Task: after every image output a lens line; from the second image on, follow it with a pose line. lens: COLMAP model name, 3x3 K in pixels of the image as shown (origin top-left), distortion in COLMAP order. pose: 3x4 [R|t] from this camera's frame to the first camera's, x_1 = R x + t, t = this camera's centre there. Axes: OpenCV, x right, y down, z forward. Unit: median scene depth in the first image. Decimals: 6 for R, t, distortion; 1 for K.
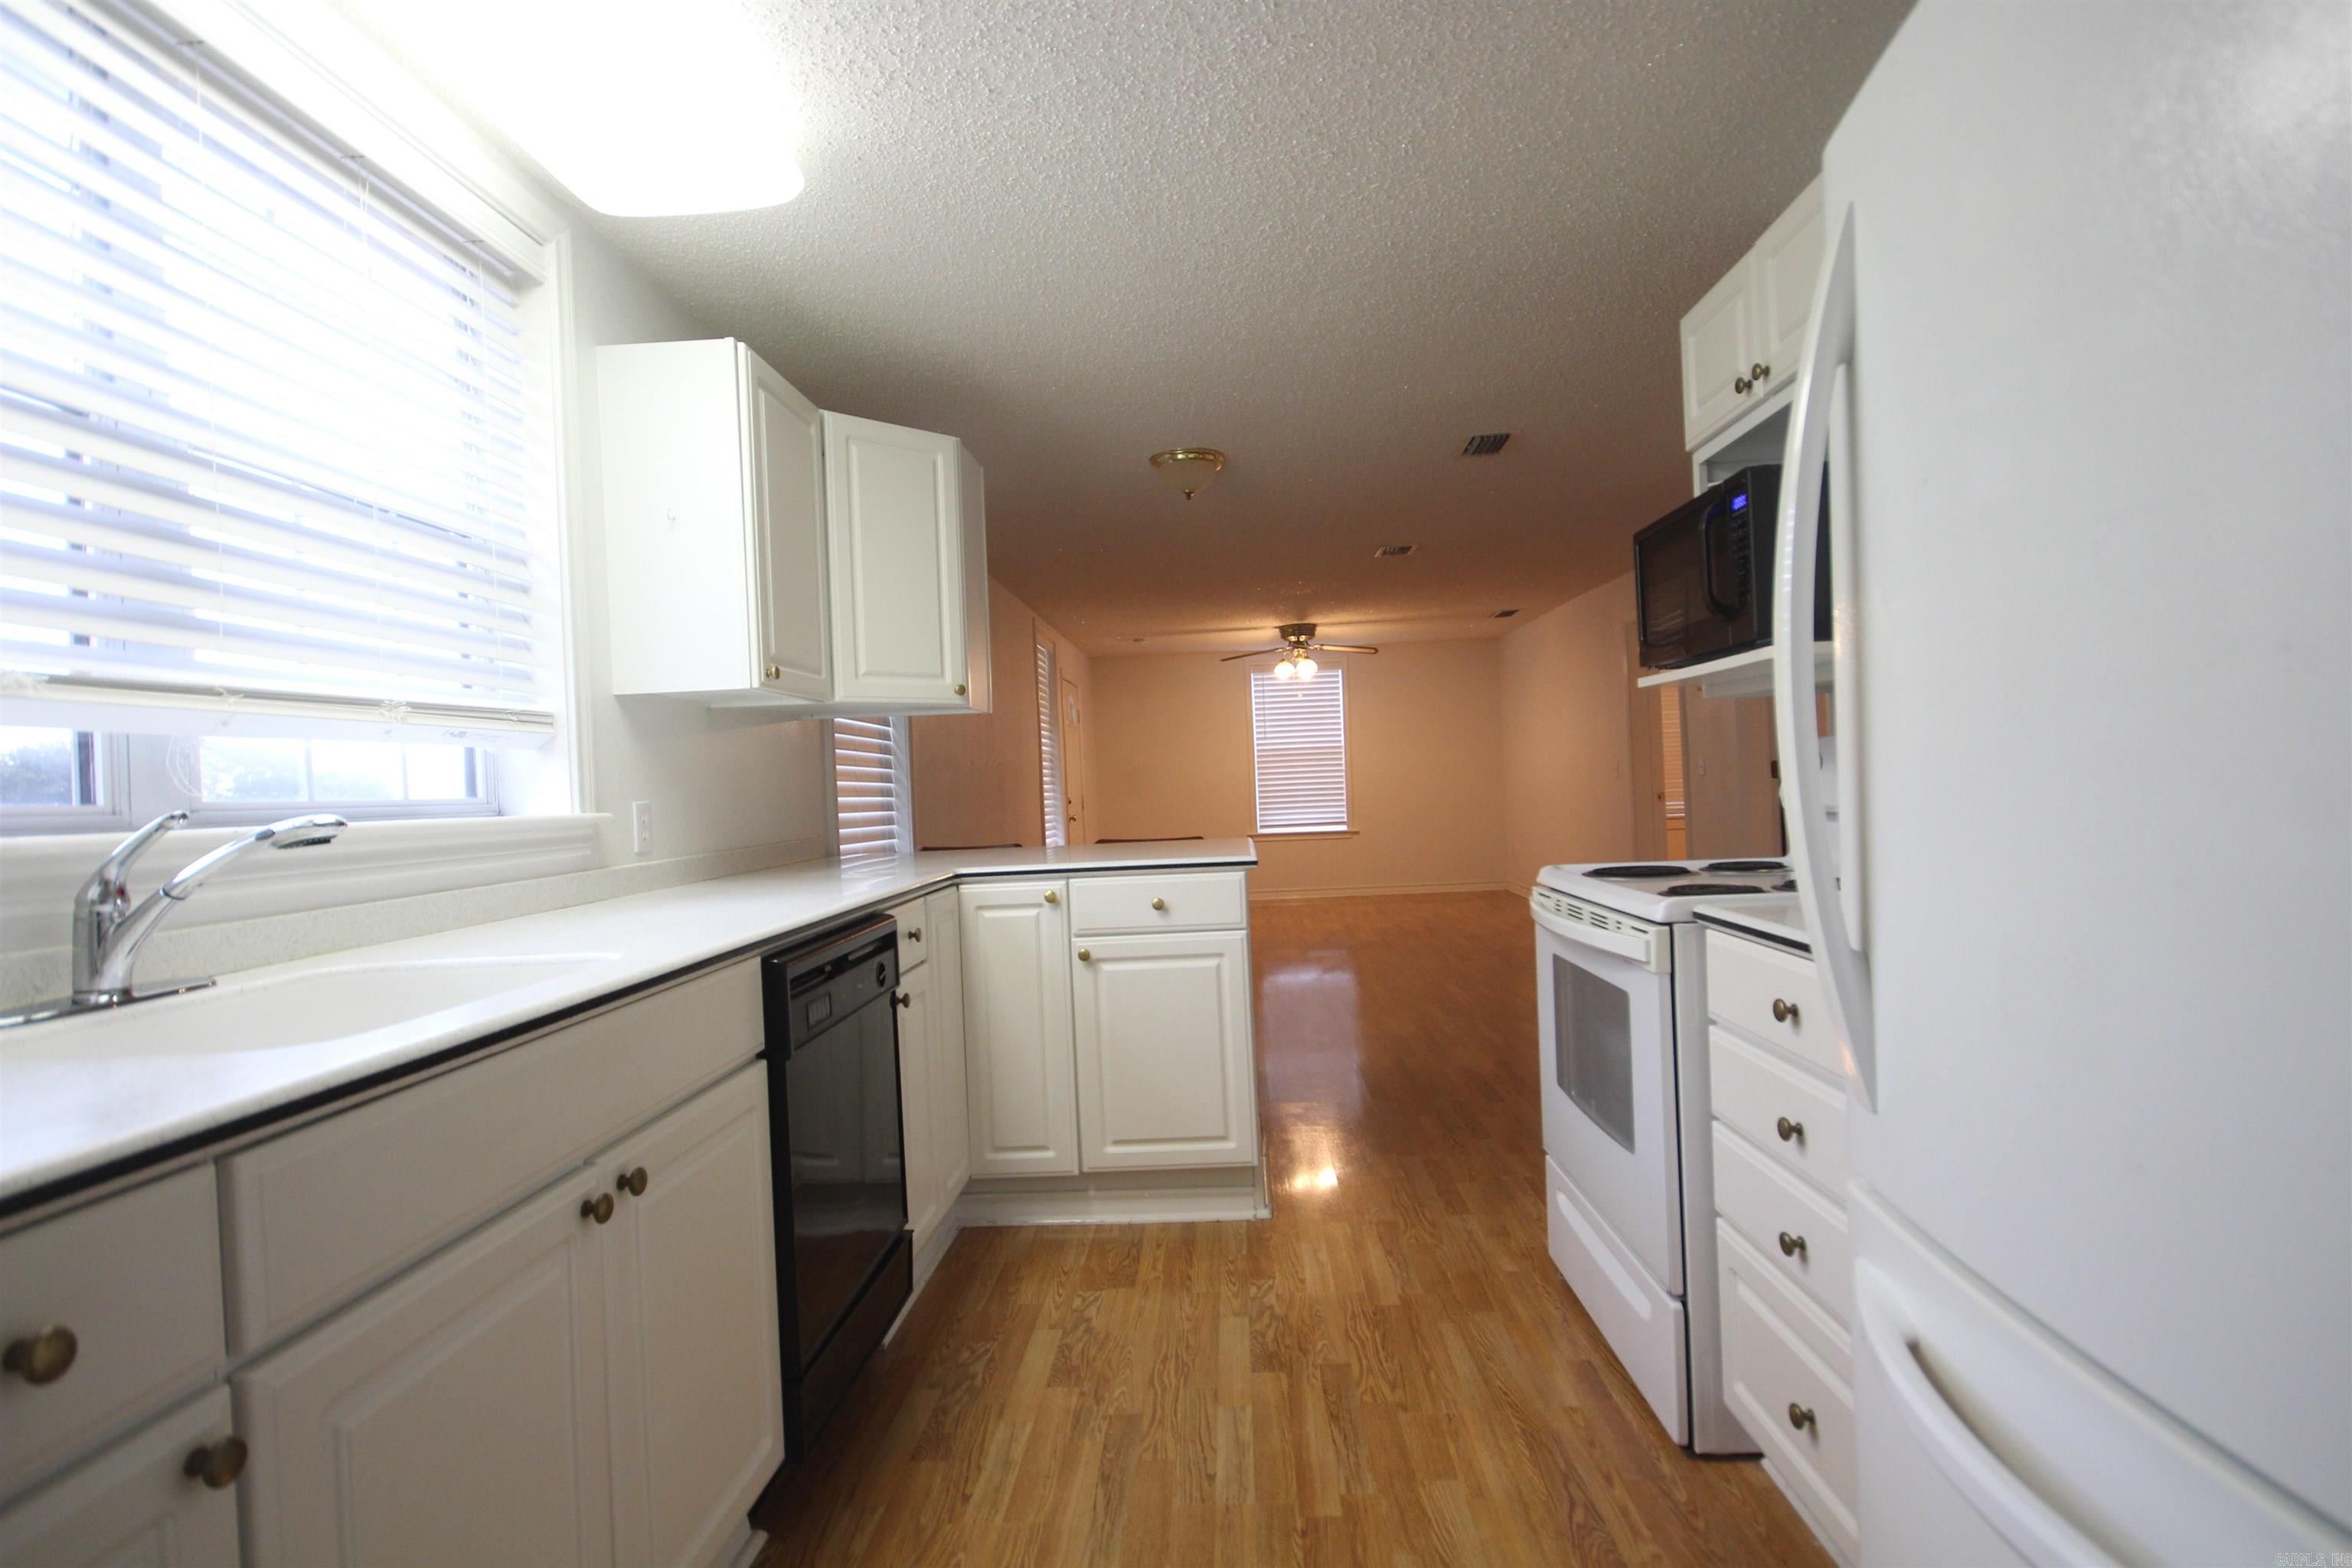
lens RADIAL K [[1082.9, 0, 1176.0], [0, 1082.9, 784.0], [0, 0, 1]] dist [-0.002314, 0.000133]
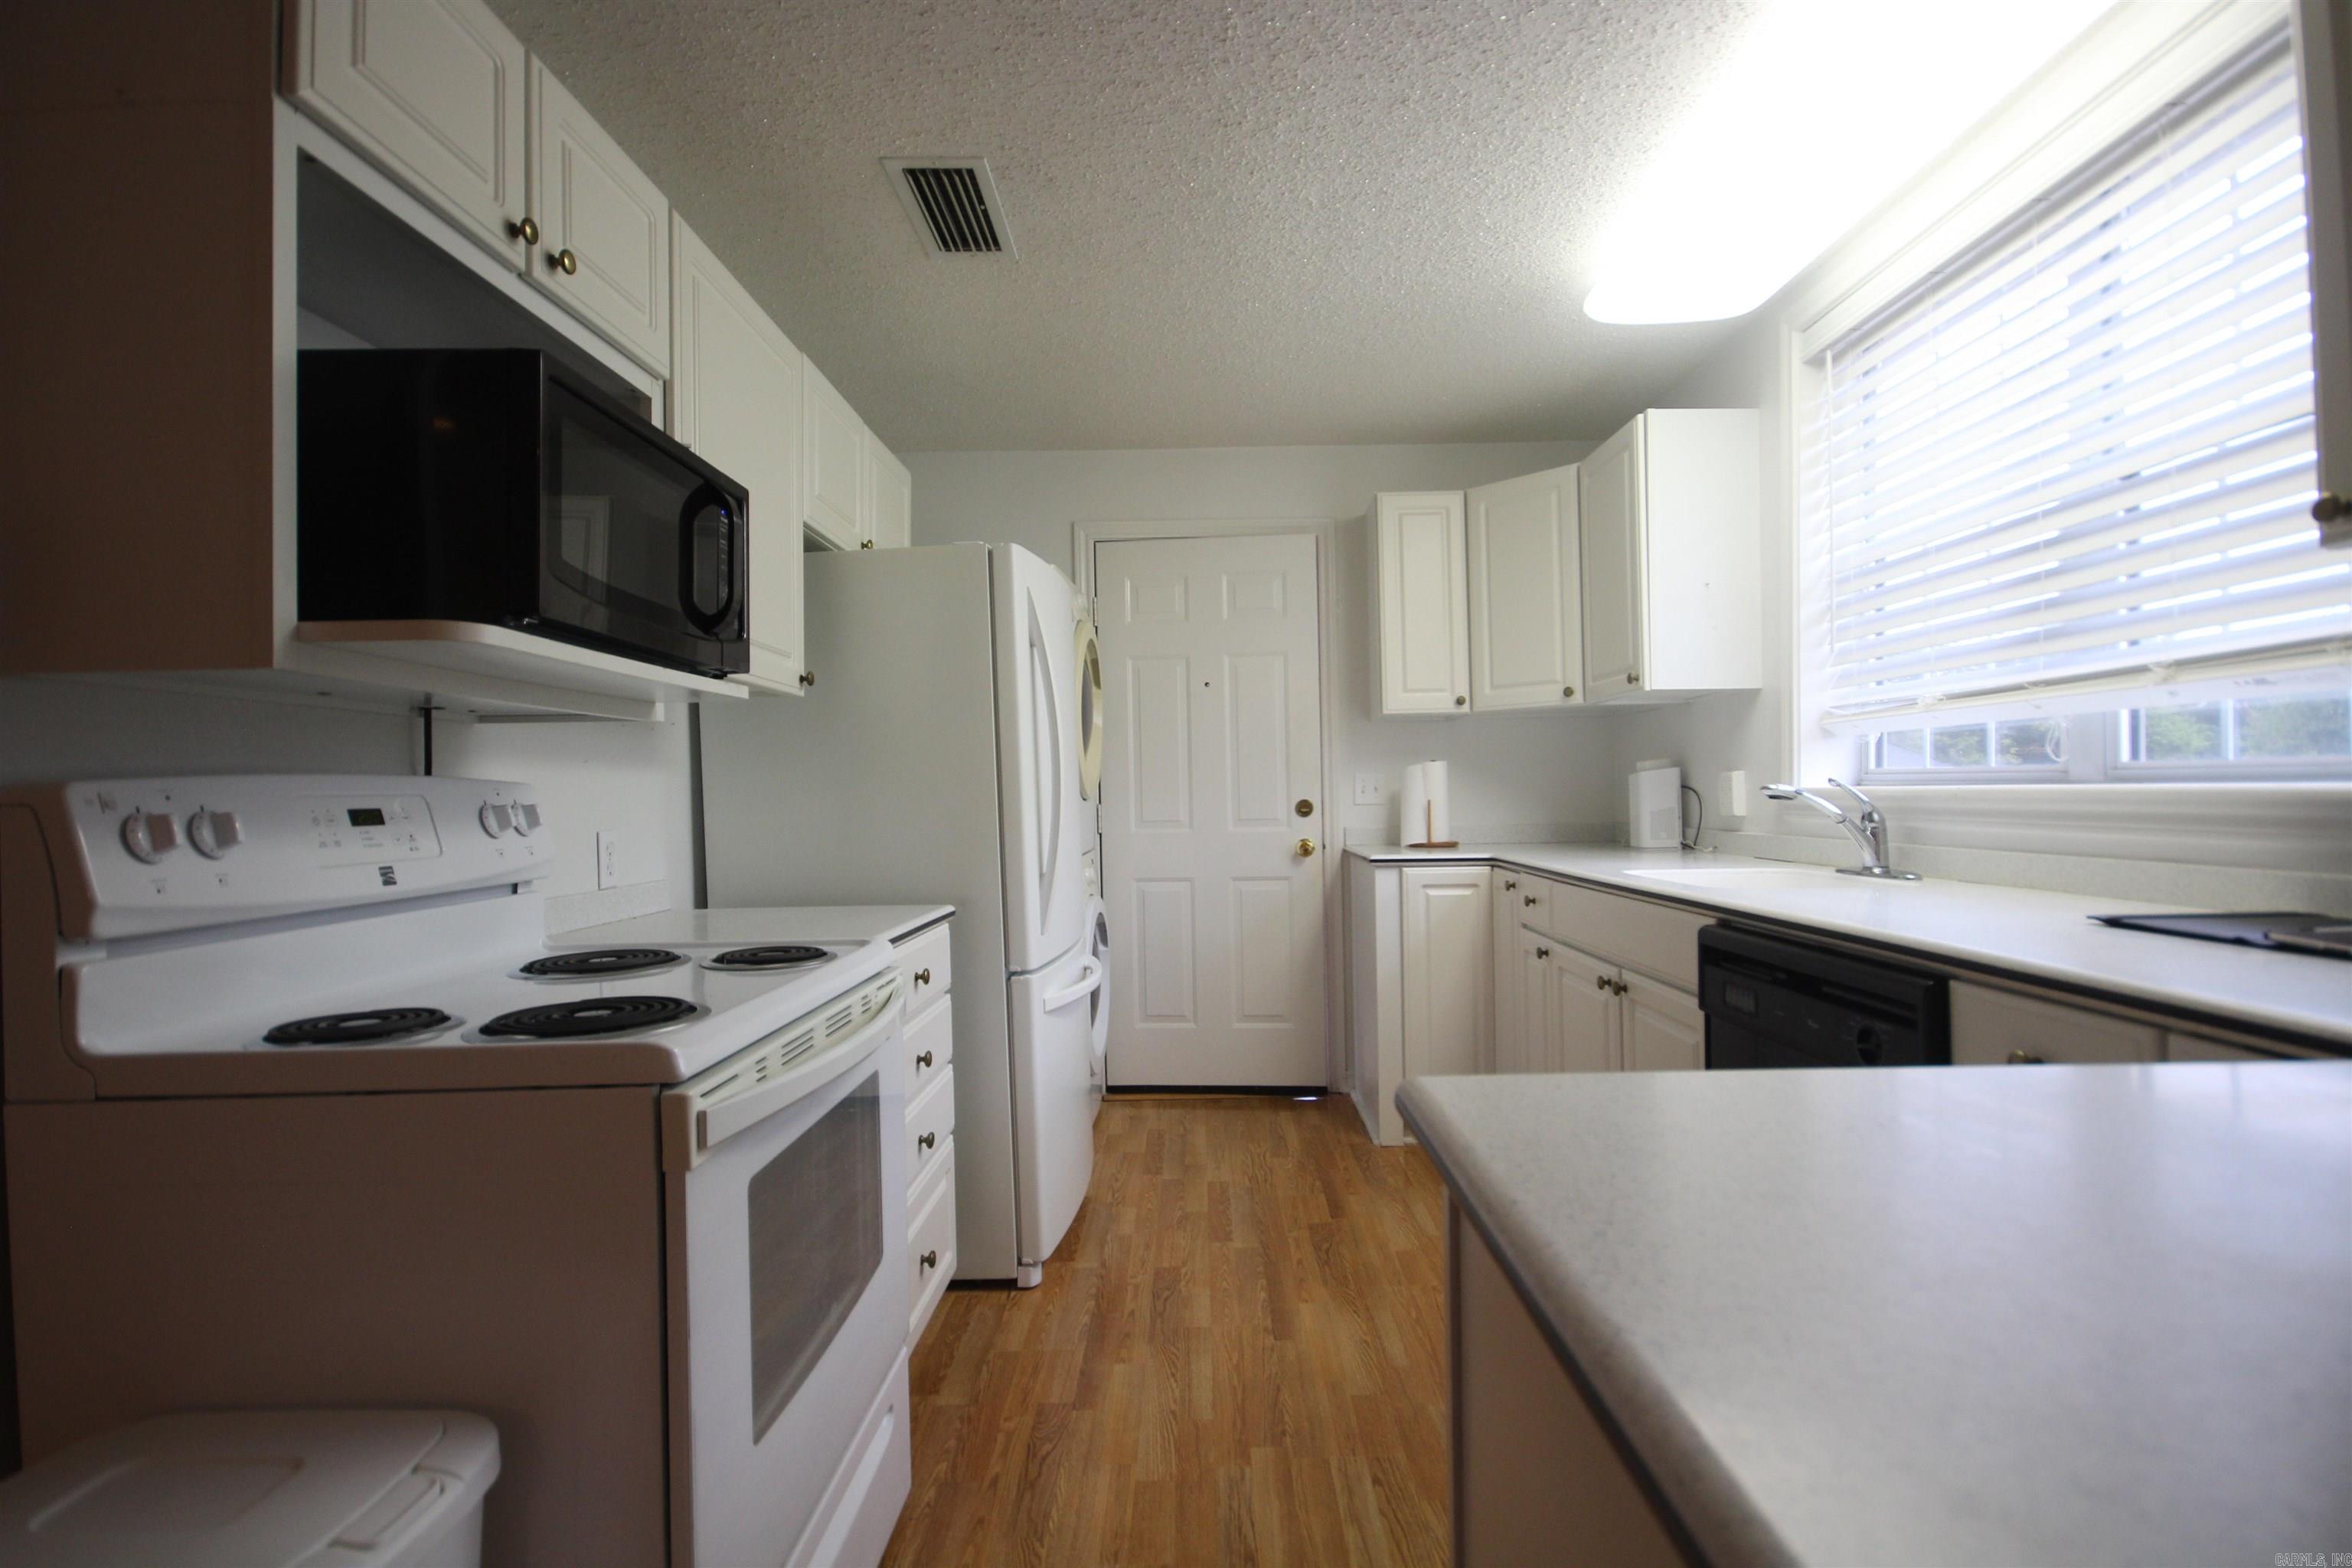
lens RADIAL K [[1082.9, 0, 1176.0], [0, 1082.9, 784.0], [0, 0, 1]] dist [-0.002314, 0.000133]
pose [[-0.997816, 0.058466, -0.030729, 0.215491], [0.058664, 0.998262, -0.005572, -0.014317], [0.030350, -0.007363, -0.999512, 2.039239]]
